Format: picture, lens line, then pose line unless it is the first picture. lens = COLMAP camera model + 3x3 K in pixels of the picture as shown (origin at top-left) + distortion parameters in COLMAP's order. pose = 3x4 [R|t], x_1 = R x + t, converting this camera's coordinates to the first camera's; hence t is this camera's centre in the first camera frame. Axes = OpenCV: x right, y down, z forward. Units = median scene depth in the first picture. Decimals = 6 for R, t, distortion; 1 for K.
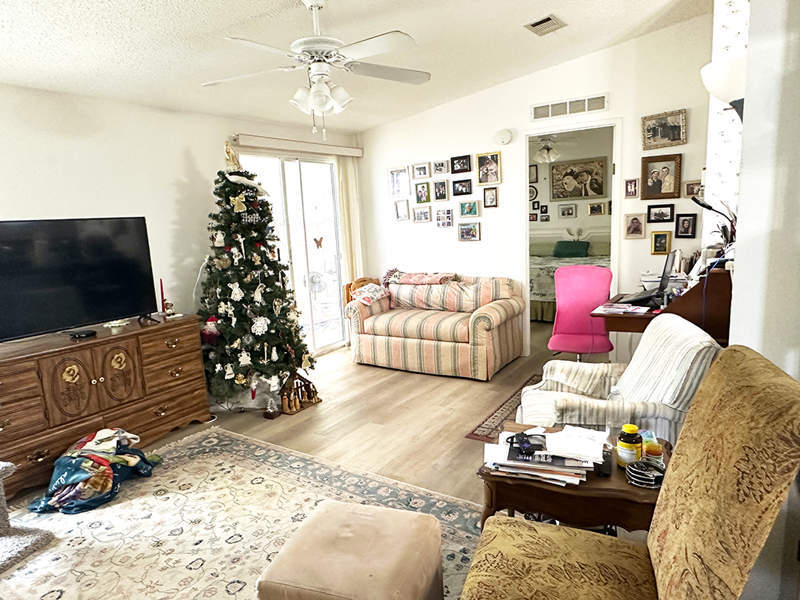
lens RADIAL K [[515.7, 0, 401.8], [0, 515.7, 302.8], [0, 0, 1]] dist [-0.005617, -0.000845]
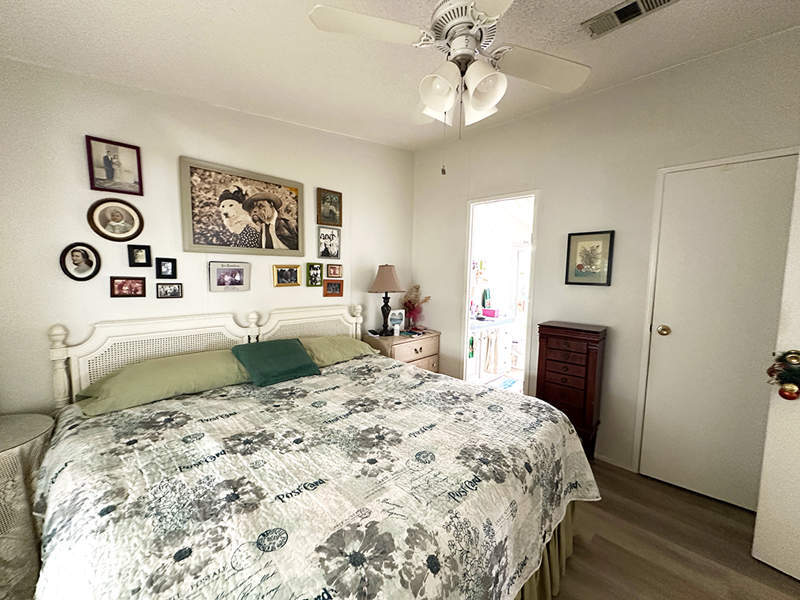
lens RADIAL K [[317.6, 0, 401.8], [0, 317.6, 299.2], [0, 0, 1]] dist [-0.000012, -0.000162]
pose [[0.181856, -0.020505, 0.983111, 0.071733], [0.132213, 0.991214, -0.003783, -0.136358], [-0.974396, 0.130668, 0.182970, 0.802475]]
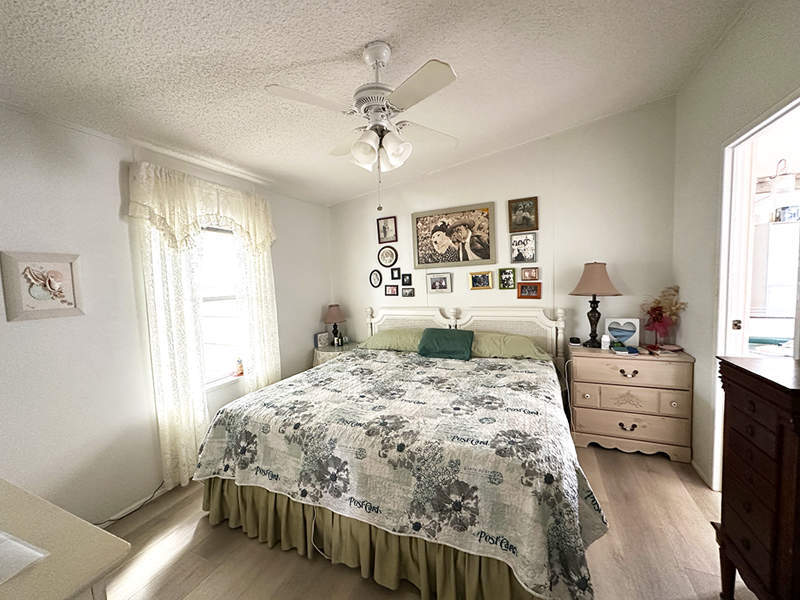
lens RADIAL K [[317.6, 0, 400.6], [0, 317.6, 300.5], [0, 0, 1]] dist [-0.000012, -0.000162]
pose [[0.986409, 0.006668, 0.164170, 0.202656], [0.011115, 0.994179, -0.107167, -0.110261], [-0.163929, 0.107535, 0.980593, 0.600240]]
